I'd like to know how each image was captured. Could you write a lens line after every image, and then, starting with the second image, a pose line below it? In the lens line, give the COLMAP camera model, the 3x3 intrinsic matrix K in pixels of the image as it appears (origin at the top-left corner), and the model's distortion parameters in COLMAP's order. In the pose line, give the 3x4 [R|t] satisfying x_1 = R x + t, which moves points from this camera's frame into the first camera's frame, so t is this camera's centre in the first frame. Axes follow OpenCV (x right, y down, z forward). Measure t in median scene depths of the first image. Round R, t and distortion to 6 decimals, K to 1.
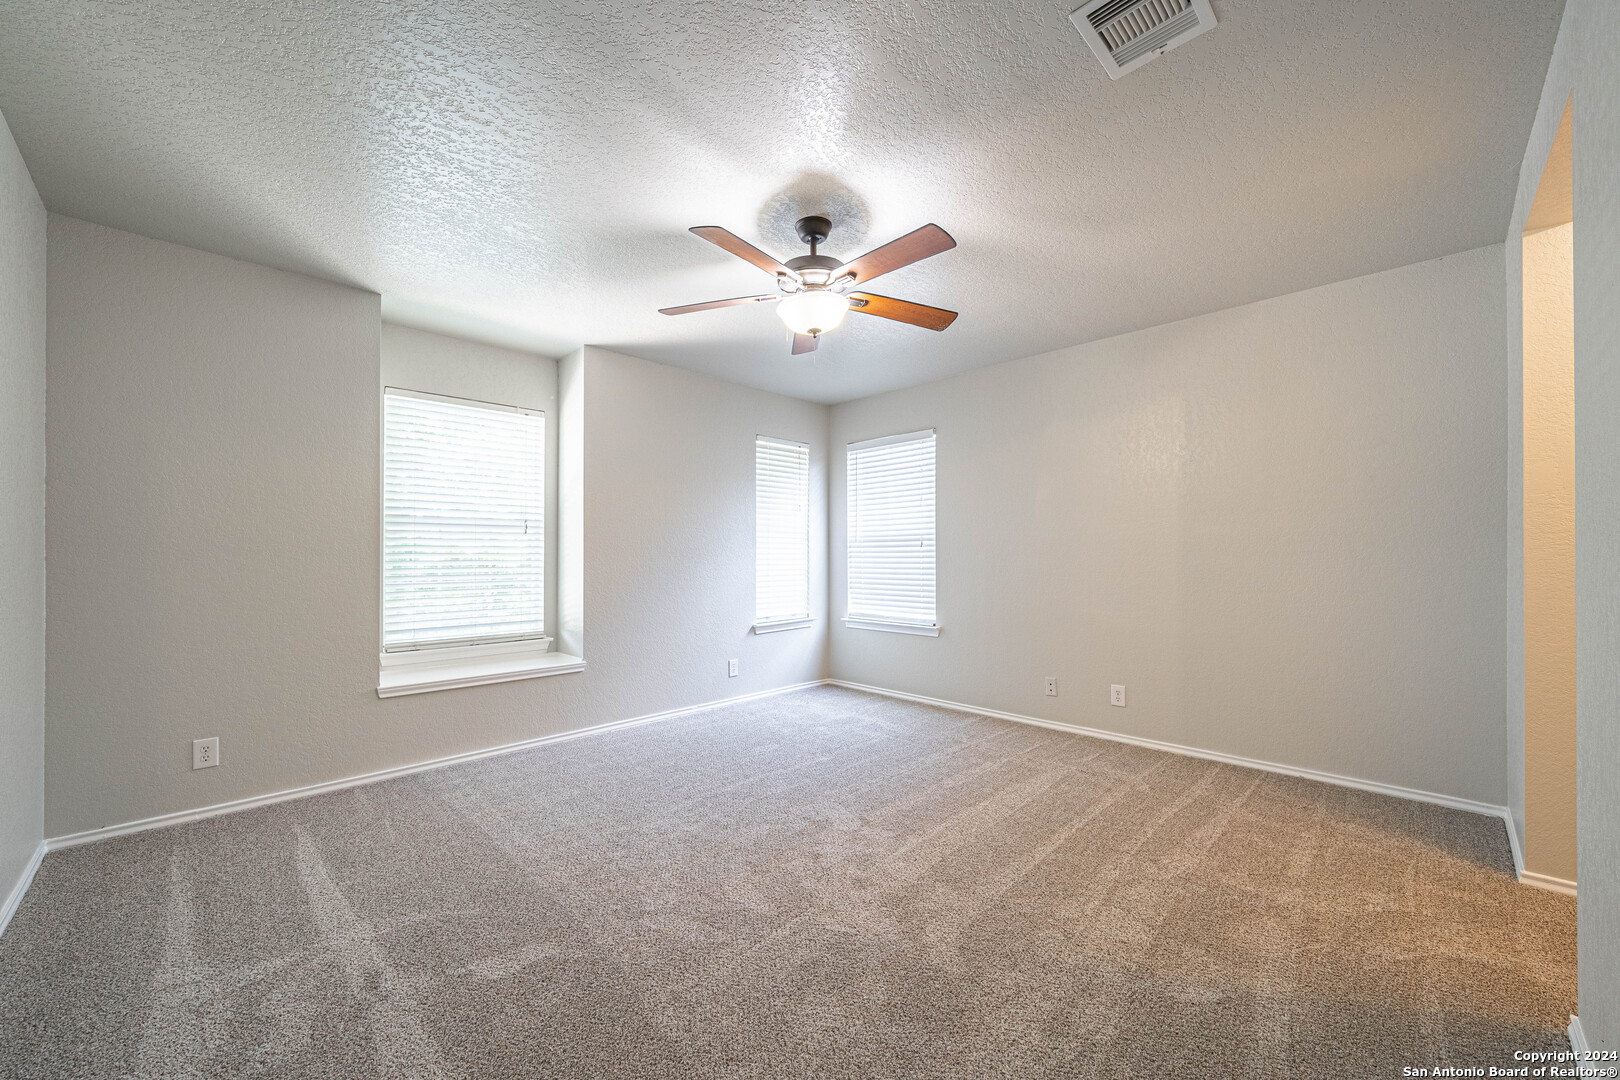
lens RADIAL K [[619.0, 0, 806.0], [0, 619.0, 554.4], [0, 0, 1]] dist [-0.000649, -0.000009]
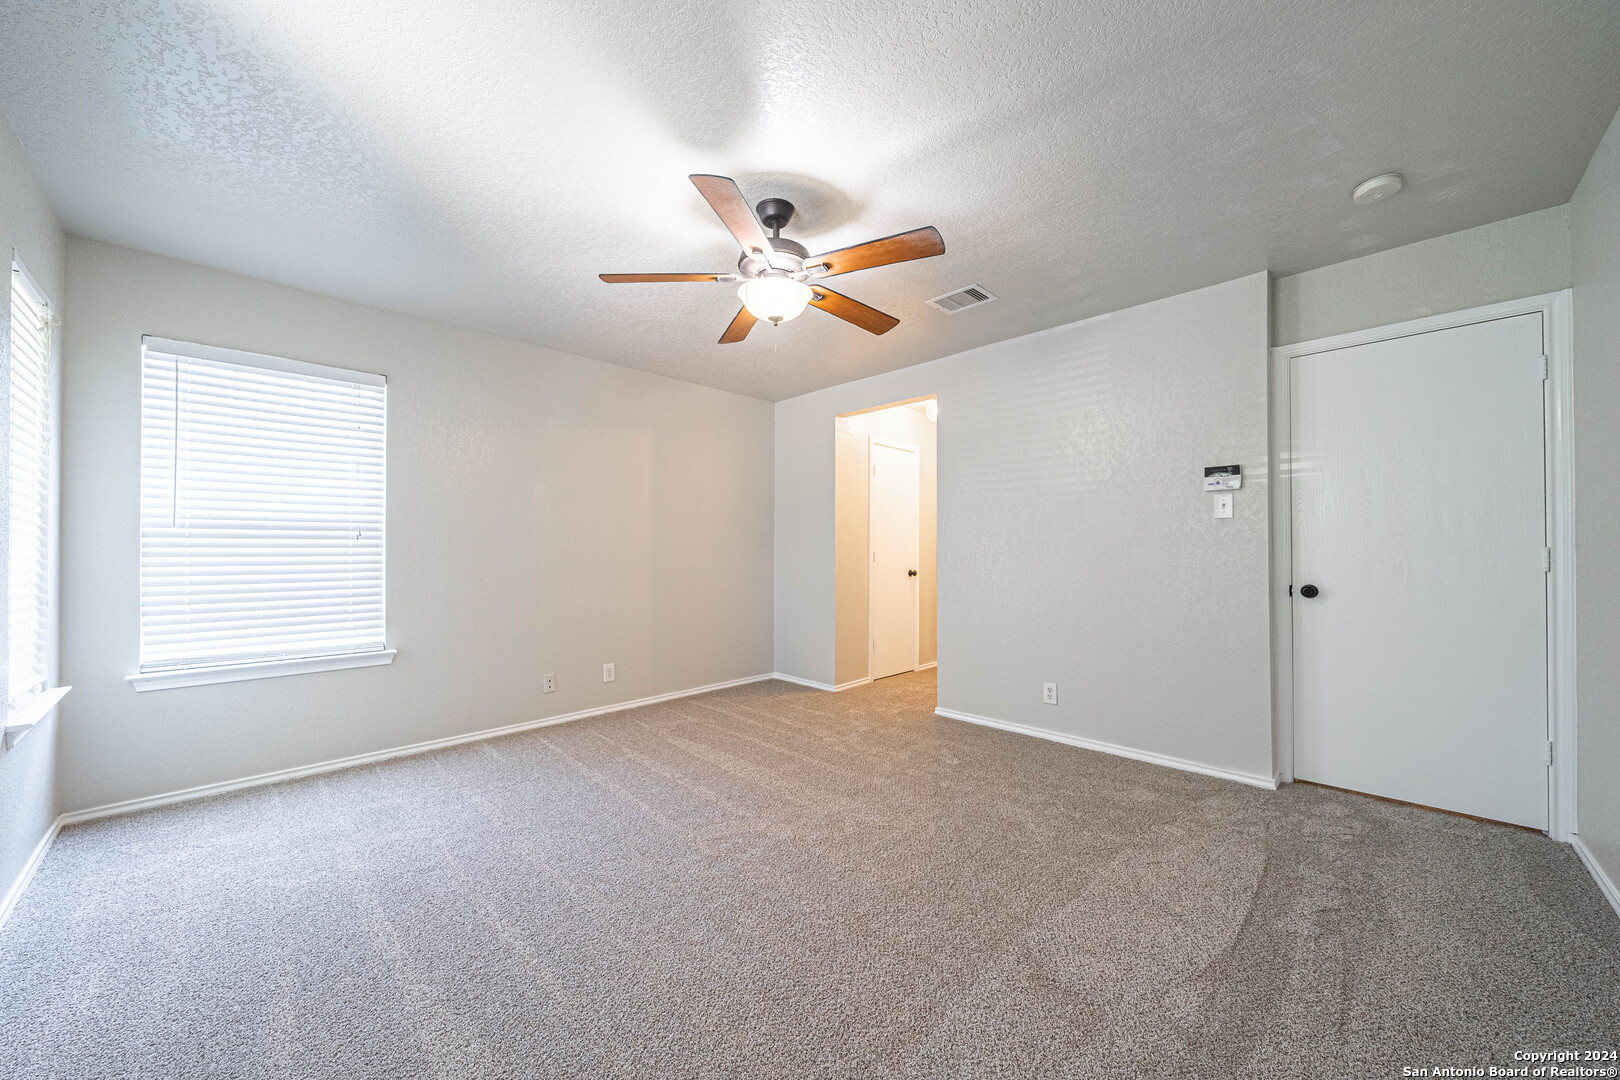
lens RADIAL K [[590.9, 0, 803.0], [0, 590.9, 550.5], [0, 0, 1]] dist [-0.002633, -0.000223]
pose [[-0.017307, 0.005244, 0.999836, -0.489669], [-0.000549, 0.999986, -0.005255, 0.003432], [-0.999850, -0.000640, -0.017304, 0.524961]]
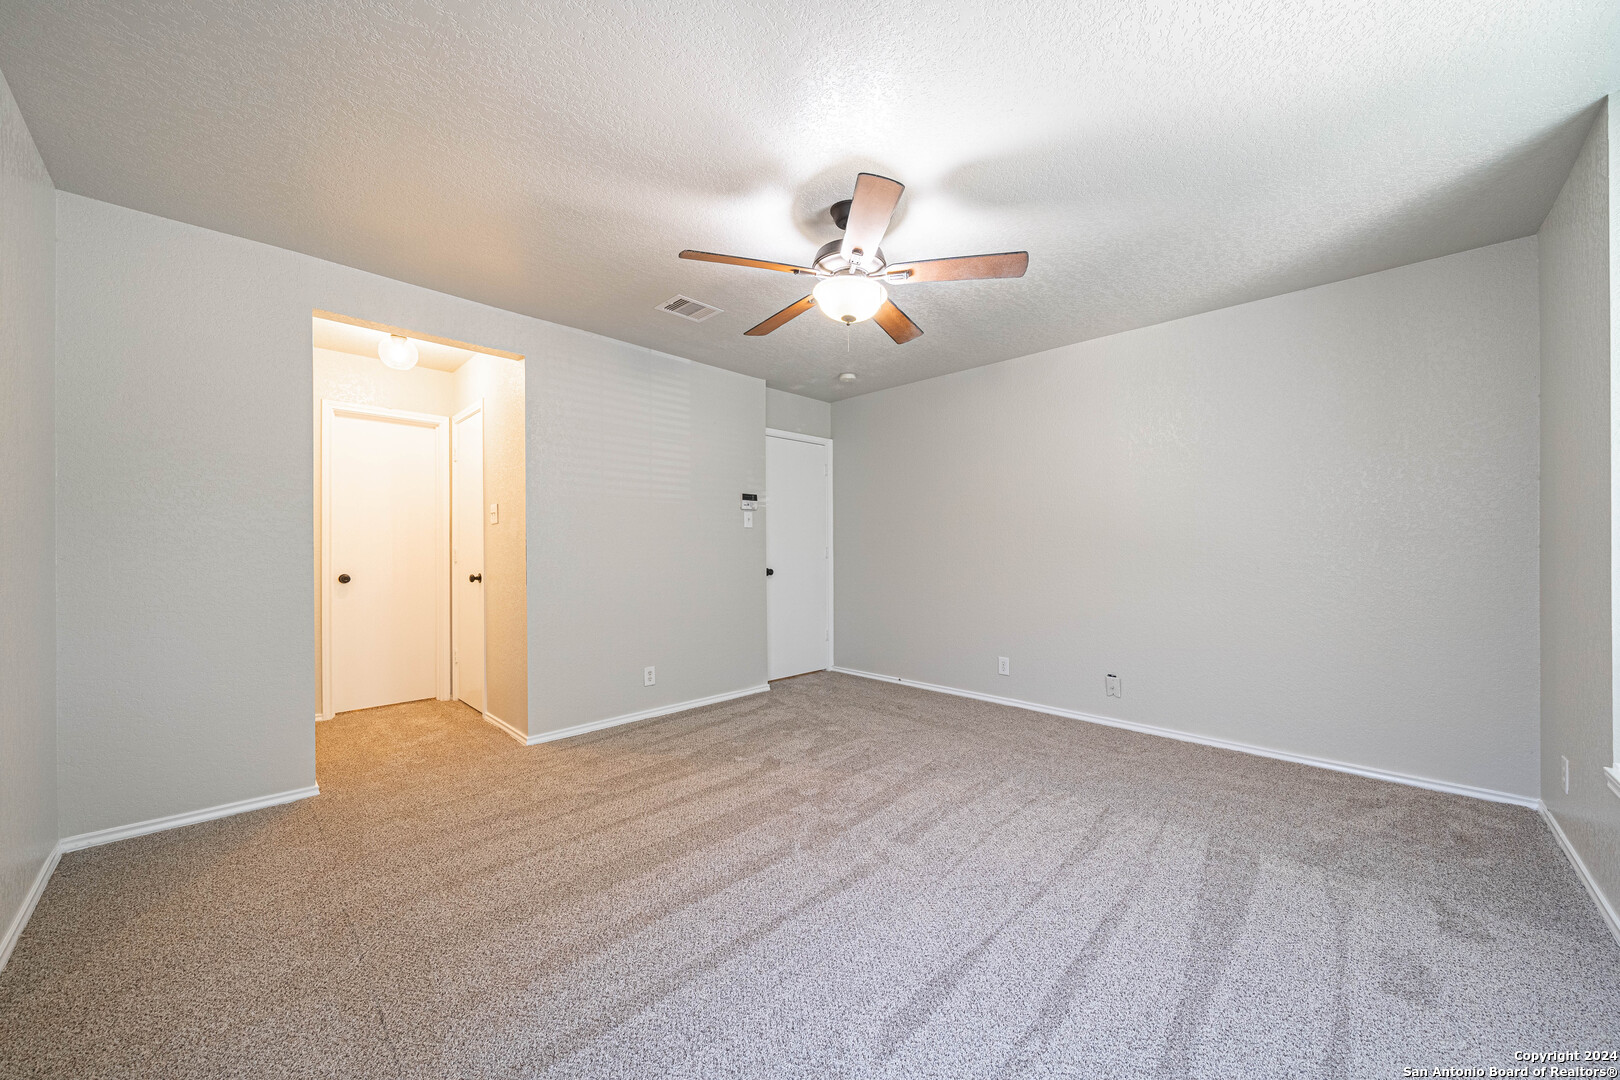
lens RADIAL K [[590.9, 0, 803.0], [0, 590.9, 550.5], [0, 0, 1]] dist [-0.002633, -0.000223]
pose [[-0.999601, 0.004427, -0.027909, 0.060986], [0.004361, 0.999988, 0.002409, 0.001598], [0.027919, 0.002286, -0.999608, 1.040590]]
